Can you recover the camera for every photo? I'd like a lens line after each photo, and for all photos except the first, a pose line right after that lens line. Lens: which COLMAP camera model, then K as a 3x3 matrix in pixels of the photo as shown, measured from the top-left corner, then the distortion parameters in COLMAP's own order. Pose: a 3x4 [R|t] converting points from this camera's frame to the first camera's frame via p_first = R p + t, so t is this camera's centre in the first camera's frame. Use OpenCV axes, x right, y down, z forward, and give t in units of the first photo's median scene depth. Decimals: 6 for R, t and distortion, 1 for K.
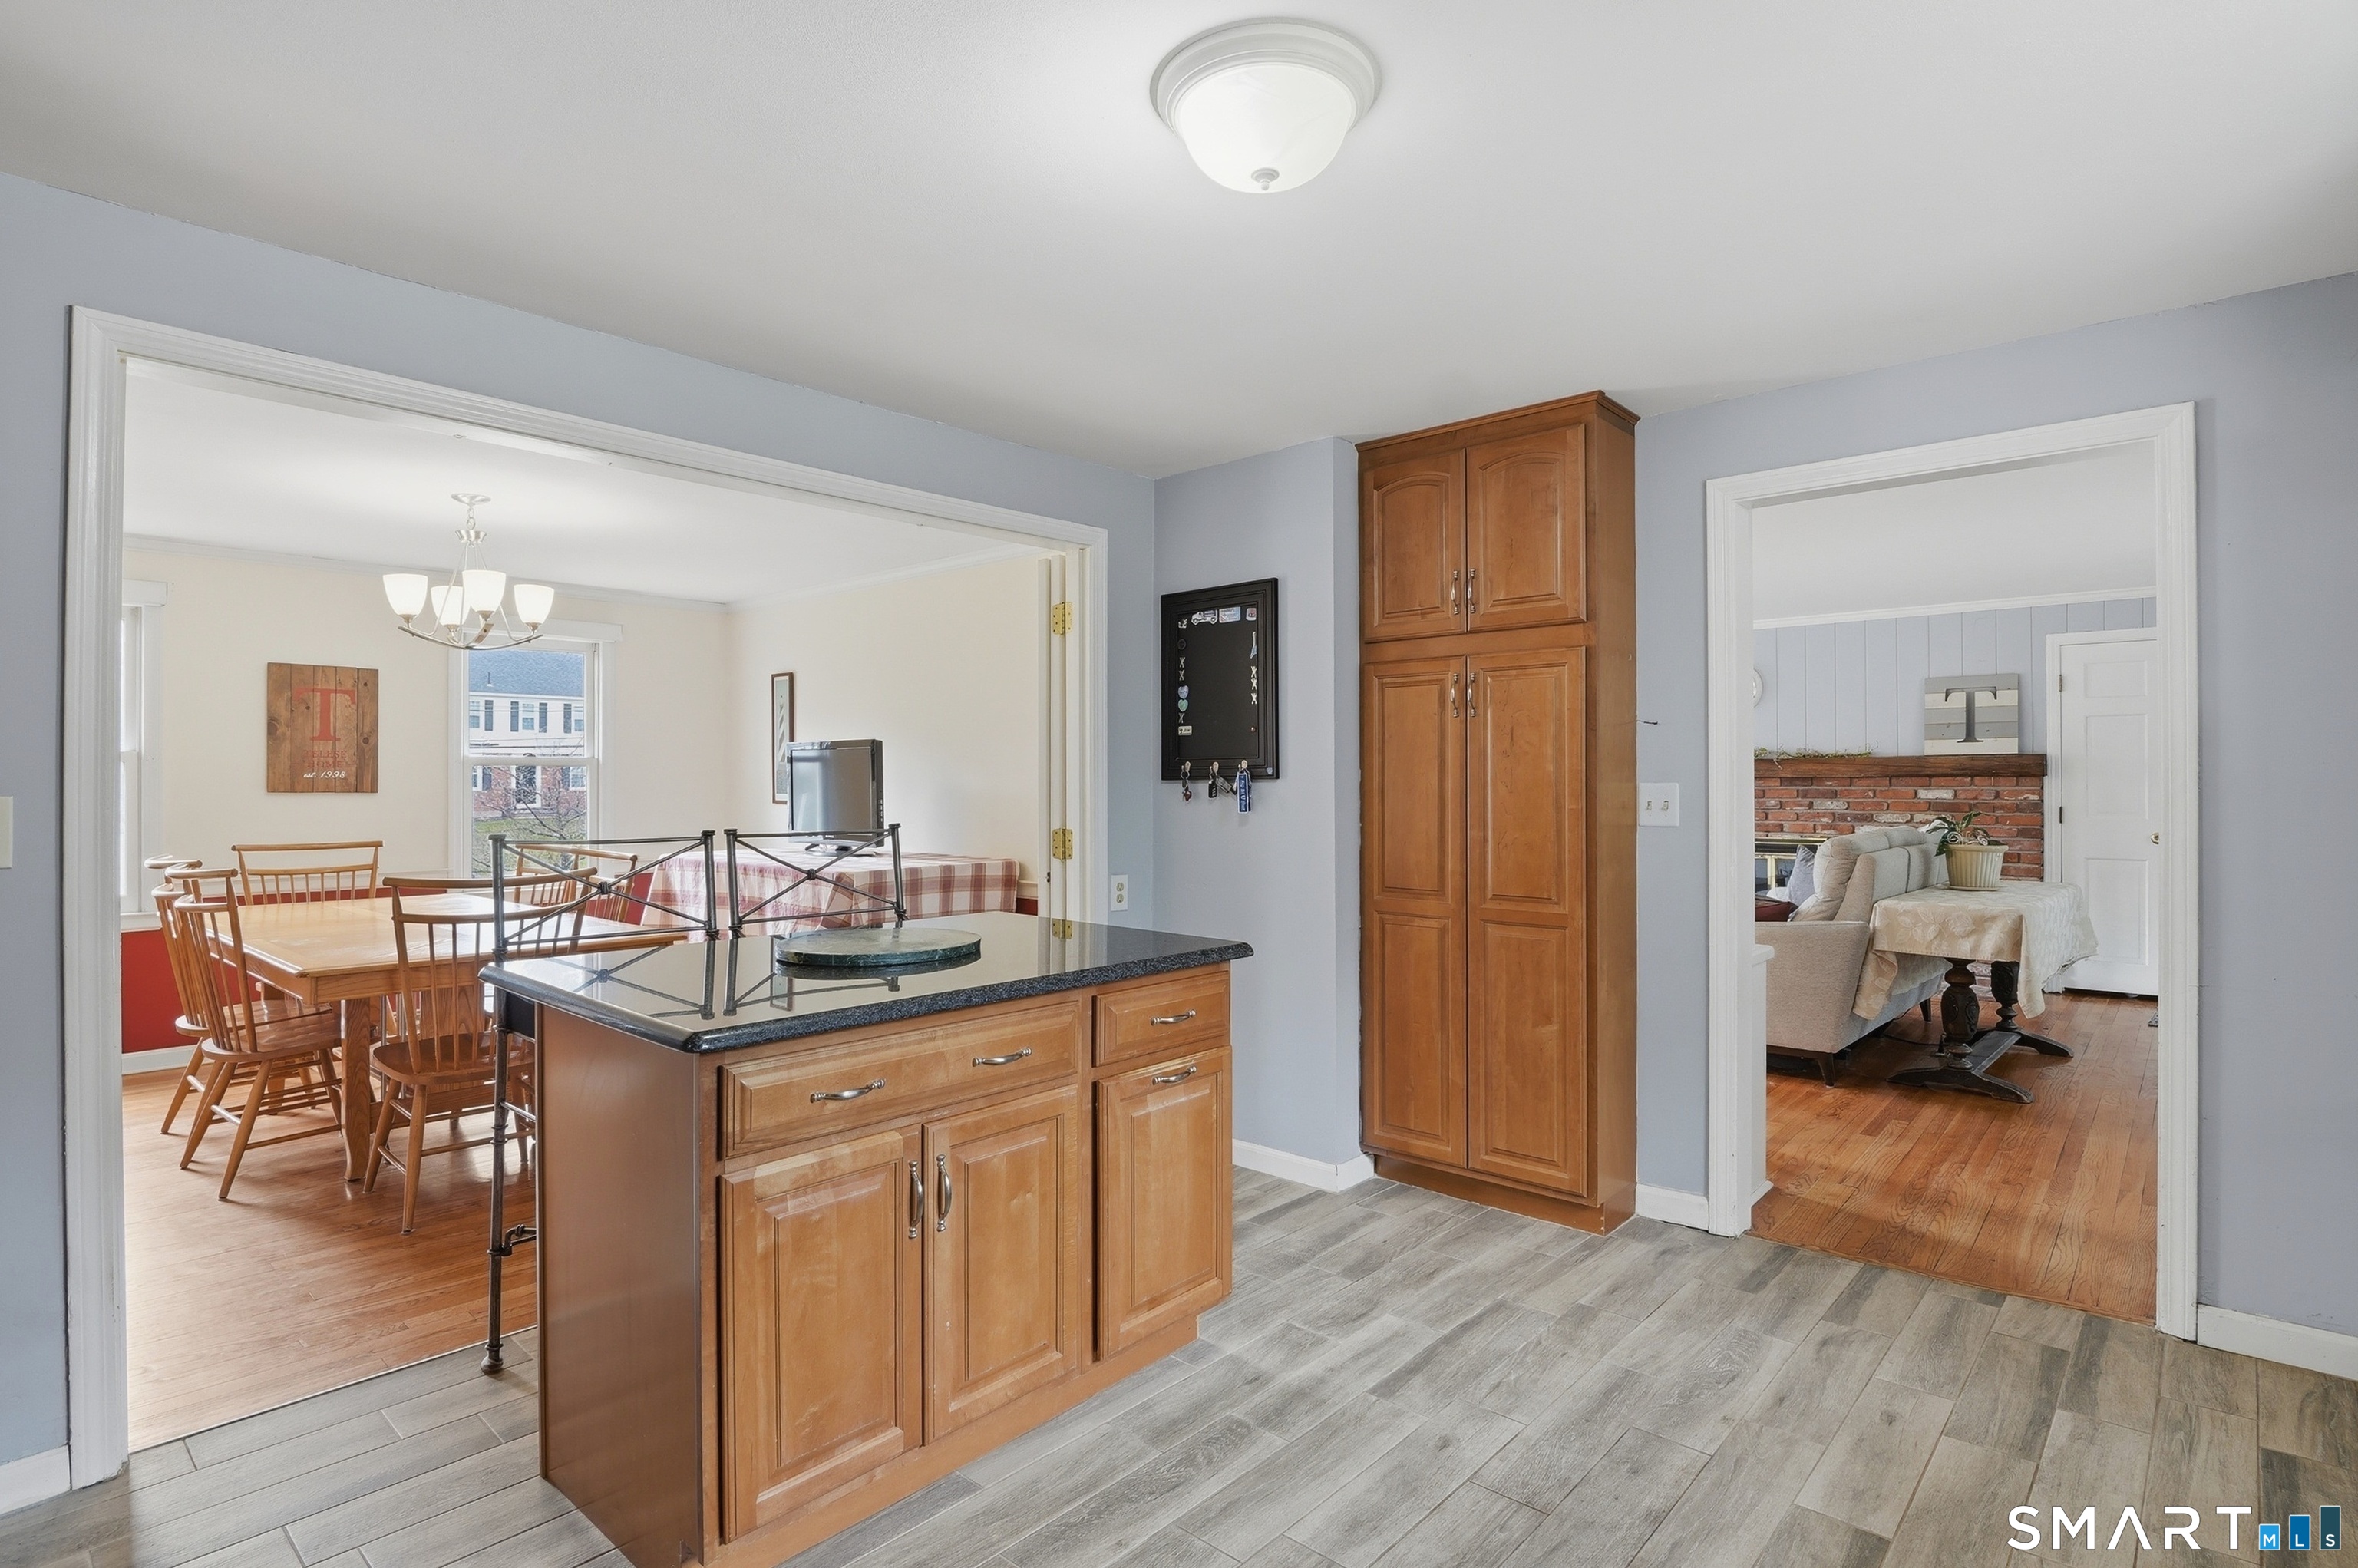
lens RADIAL K [[1182.9, 0, 1170.5], [0, 1182.9, 765.1], [0, 0, 1]] dist [-0.025983, 0.000485]
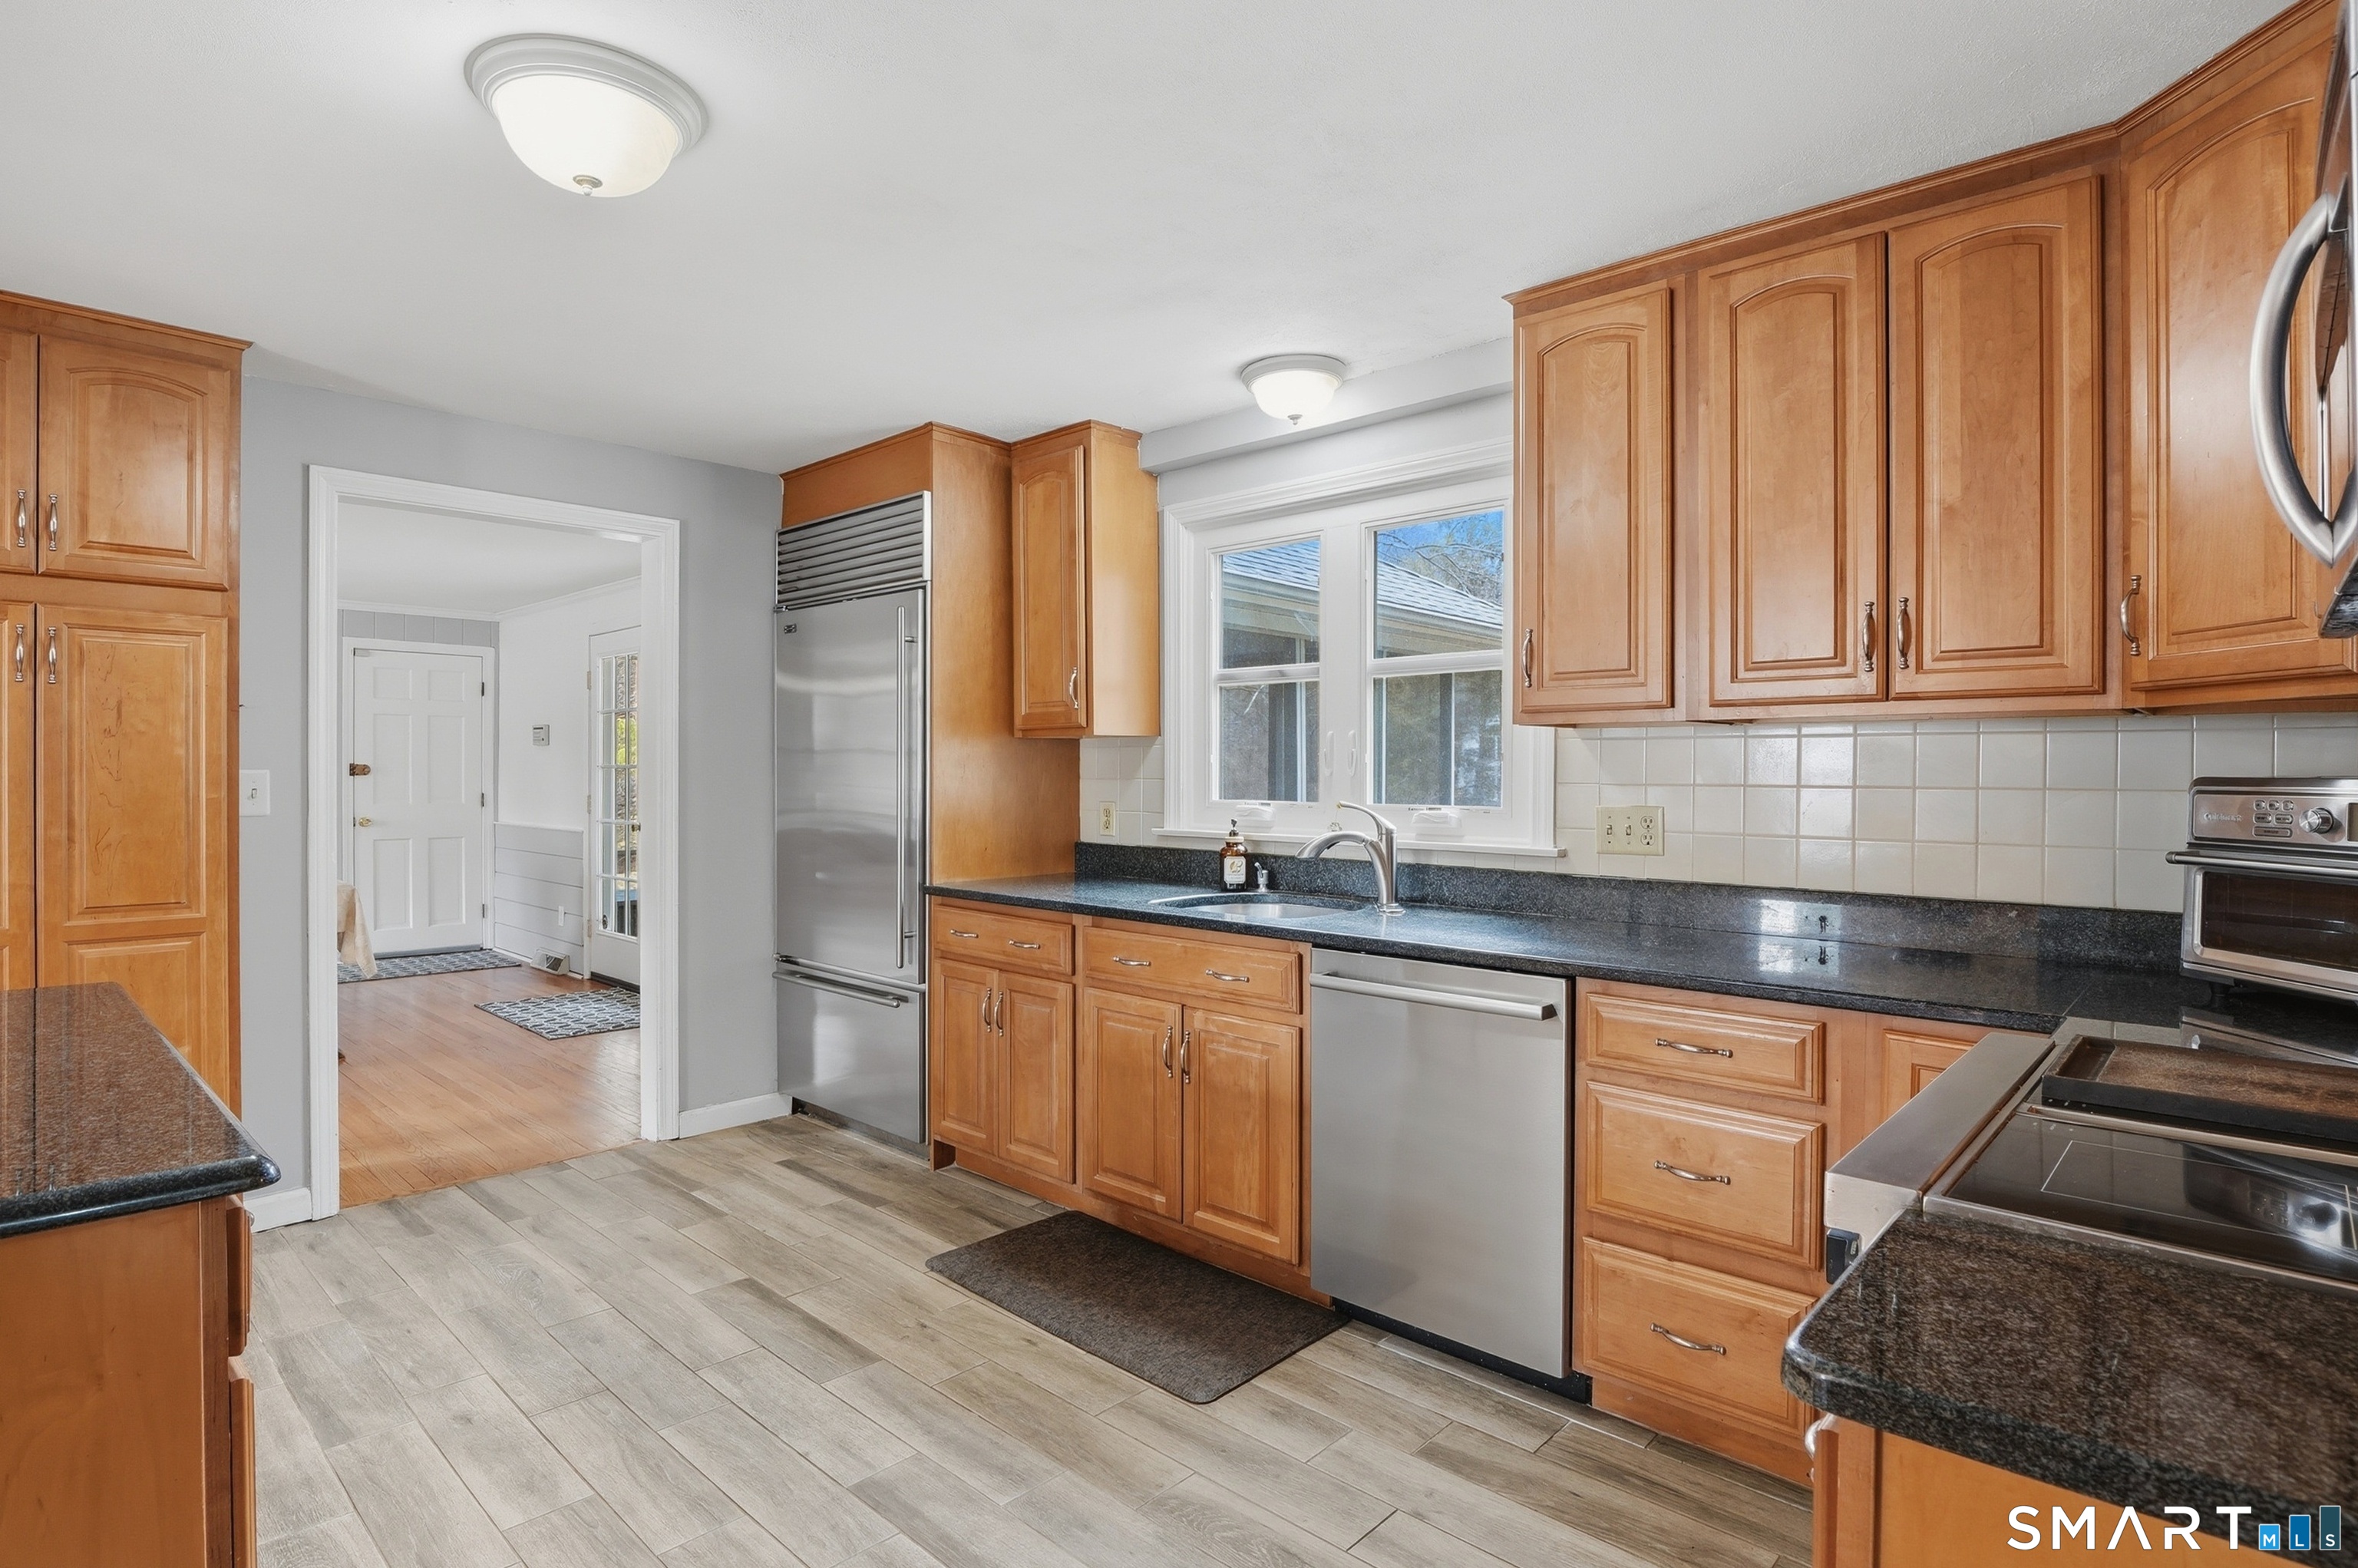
lens RADIAL K [[1203.0, 0, 1171.3], [0, 1203.0, 779.1], [0, 0, 1]] dist [-0.021266, 0.000255]
pose [[0.018889, -0.003915, 0.999814, -0.531564], [-0.019657, 0.999798, 0.004287, 0.004326], [-0.999628, -0.019734, 0.018809, 0.255481]]
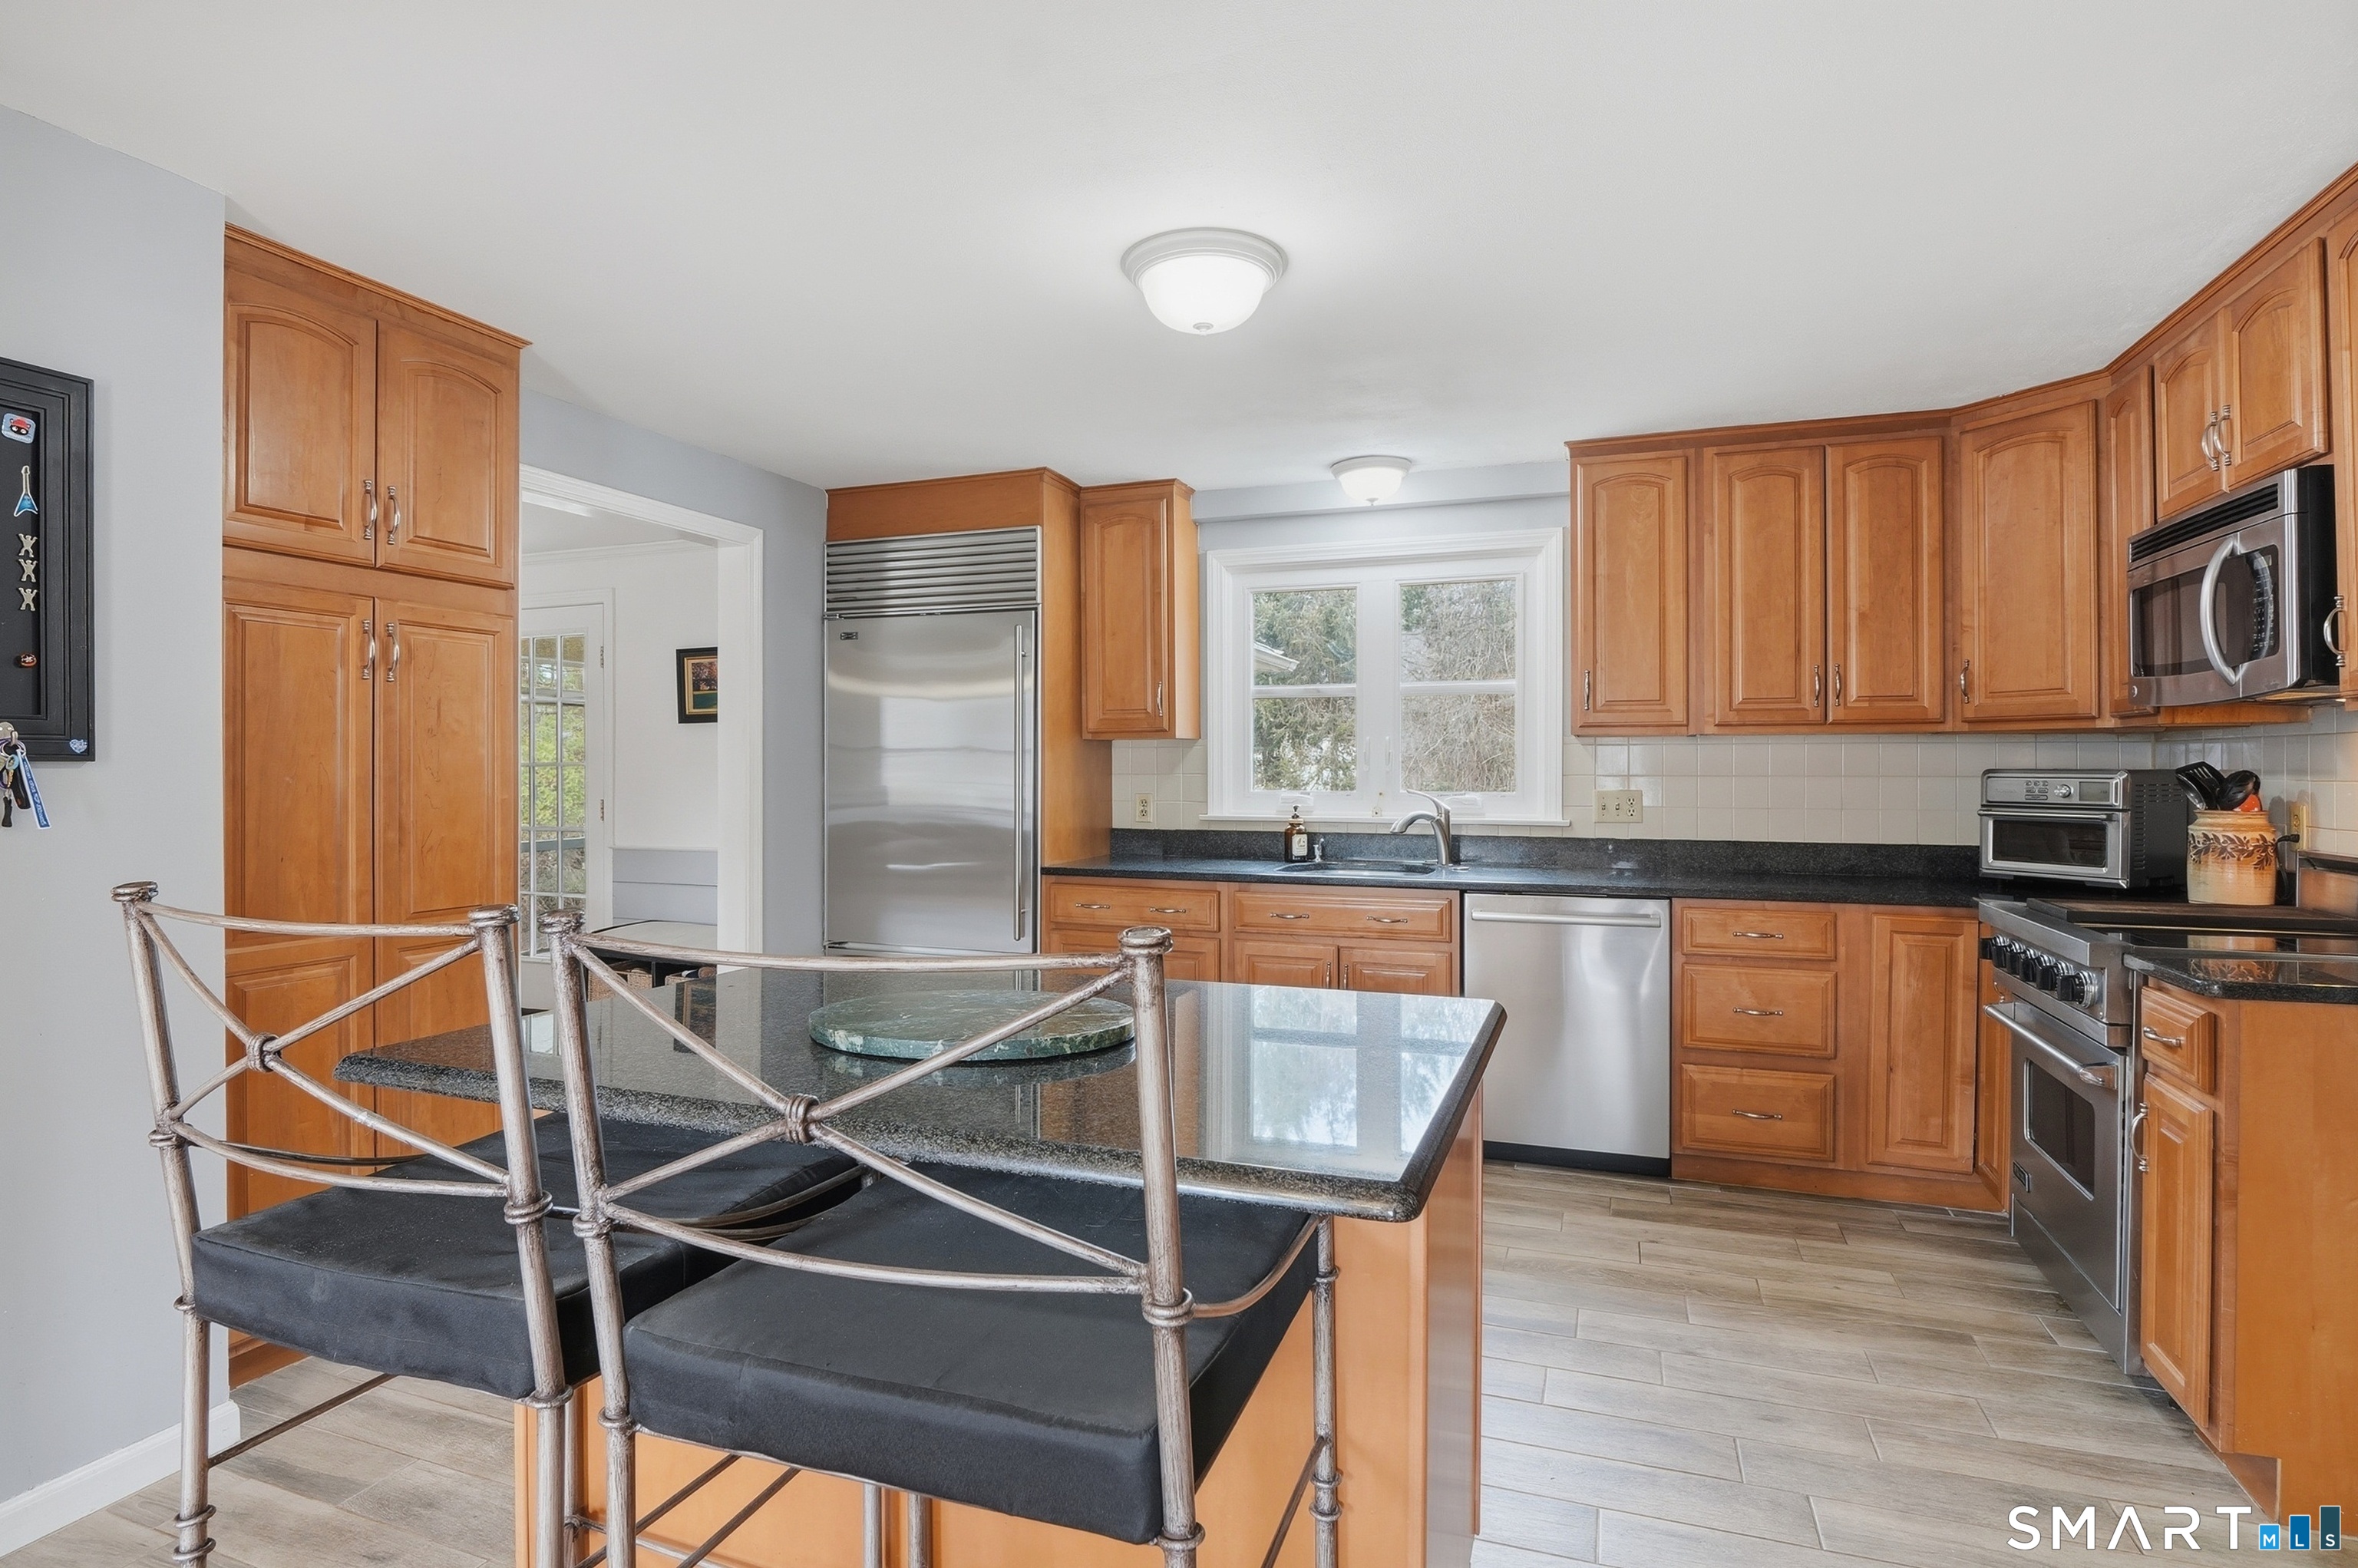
lens RADIAL K [[1182.9, 0, 1170.5], [0, 1182.9, 765.1], [0, 0, 1]] dist [-0.025983, 0.000485]
pose [[-0.373834, 0.003649, 0.927489, -0.650920], [-0.014035, 0.999856, -0.009591, 0.013238], [-0.927390, -0.016603, -0.373729, 0.855434]]
